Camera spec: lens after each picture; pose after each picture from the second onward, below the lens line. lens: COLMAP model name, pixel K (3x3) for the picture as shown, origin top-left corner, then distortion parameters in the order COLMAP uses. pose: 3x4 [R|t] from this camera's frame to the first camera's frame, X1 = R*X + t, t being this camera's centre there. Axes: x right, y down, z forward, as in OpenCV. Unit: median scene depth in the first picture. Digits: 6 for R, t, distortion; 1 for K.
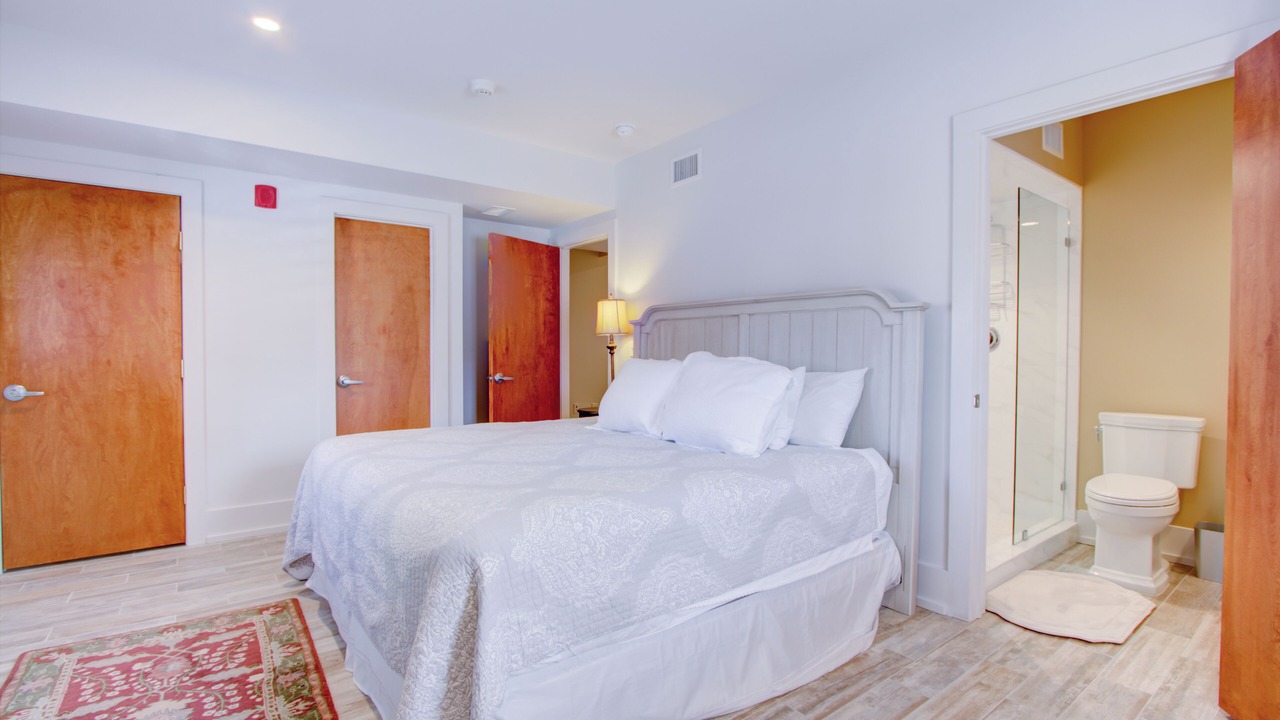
lens RADIAL K [[584.7, 0, 639.6], [0, 584.7, 362.6], [0, 0, 1]] dist [-0.024628, 0.005062]
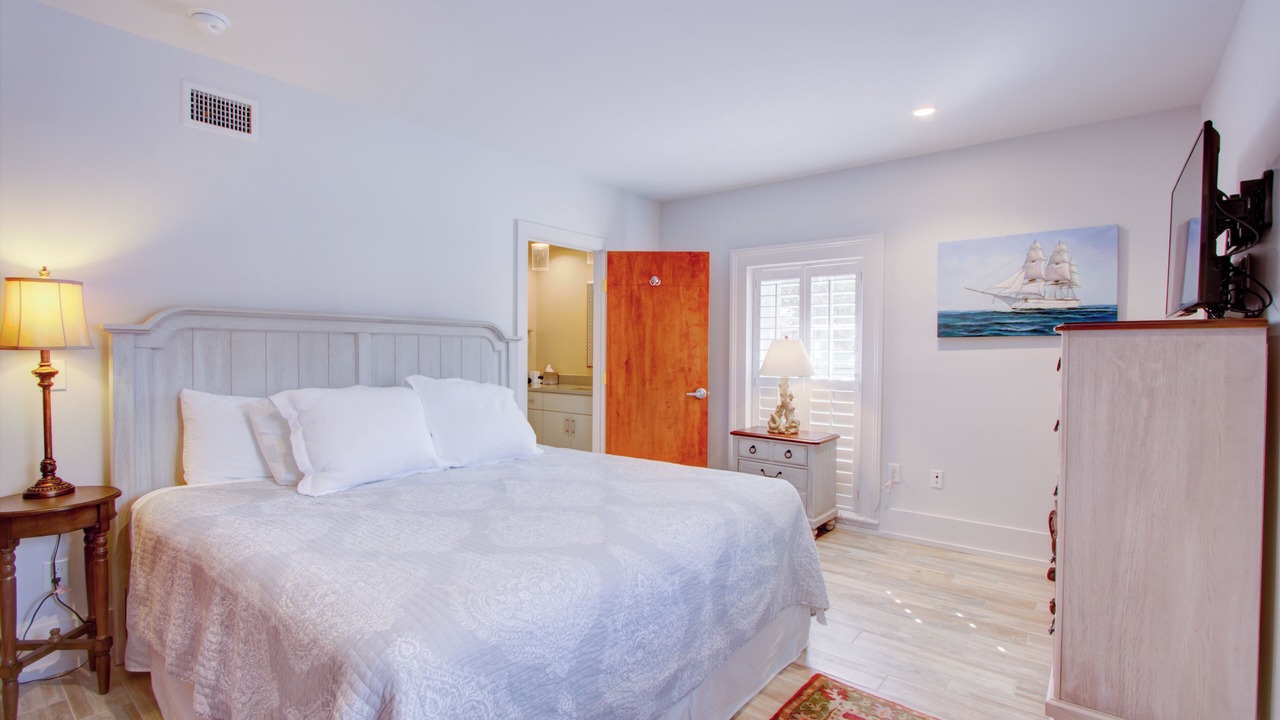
lens RADIAL K [[584.7, 0, 630.3], [0, 584.7, 359.7], [0, 0, 1]] dist [-0.024628, 0.005062]
pose [[-0.220099, -0.017866, 0.975314, -0.775861], [0.012542, 0.999698, 0.021143, -0.051554], [-0.975397, 0.016886, -0.219808, 0.749409]]
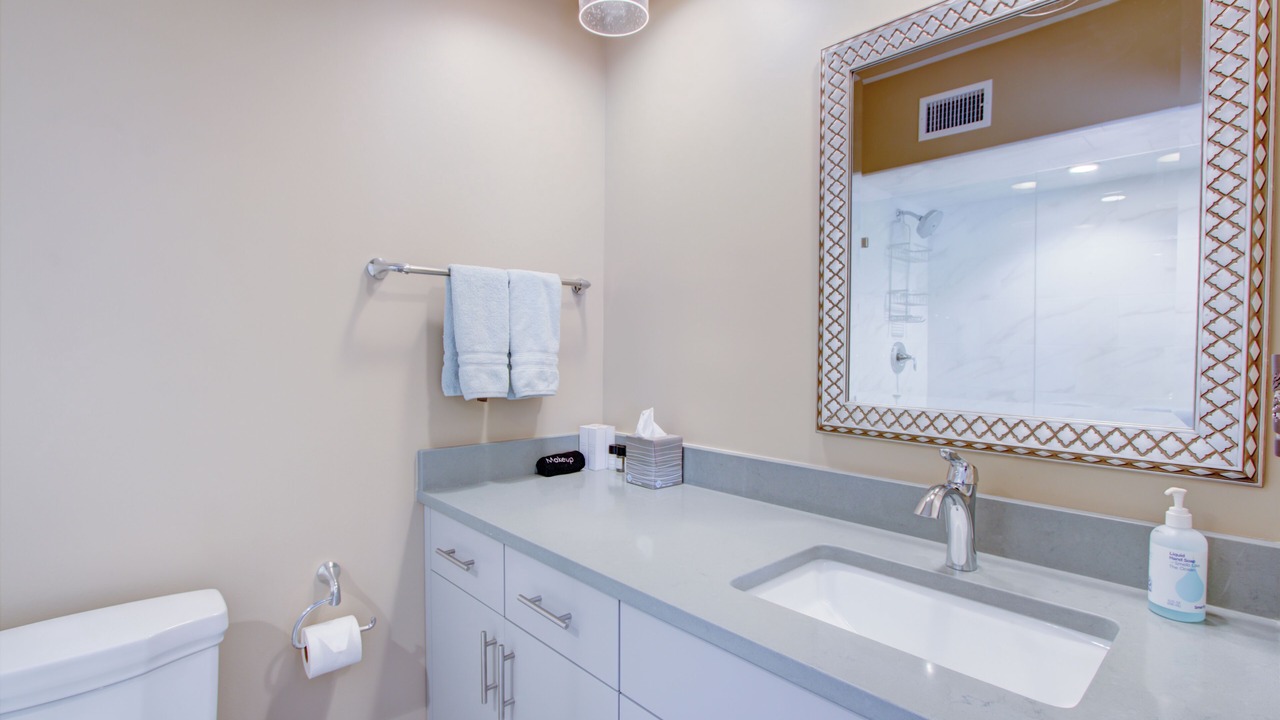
lens RADIAL K [[584.7, 0, 625.1], [0, 584.7, 366.0], [0, 0, 1]] dist [-0.024628, 0.005062]
pose [[-0.075858, -0.026941, 0.996755, 0.510717], [0.014782, 0.999495, 0.028140, -0.048822], [-0.997009, 0.016868, -0.075421, 0.655890]]
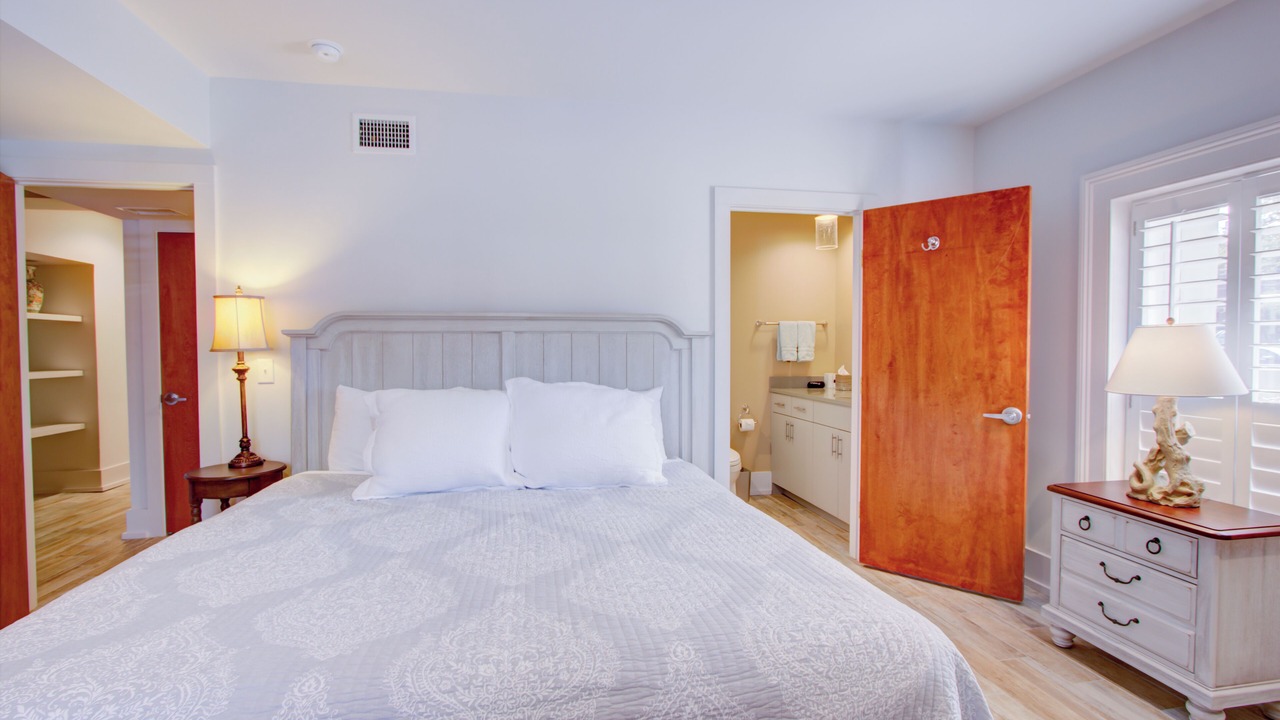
lens RADIAL K [[584.7, 0, 634.1], [0, 584.7, 360.8], [0, 0, 1]] dist [-0.024628, 0.005062]
pose [[0.468385, -0.023988, 0.883199, -0.491997], [0.019848, 0.999665, 0.016626, -0.046804], [-0.883302, 0.009743, 0.468704, 0.393011]]
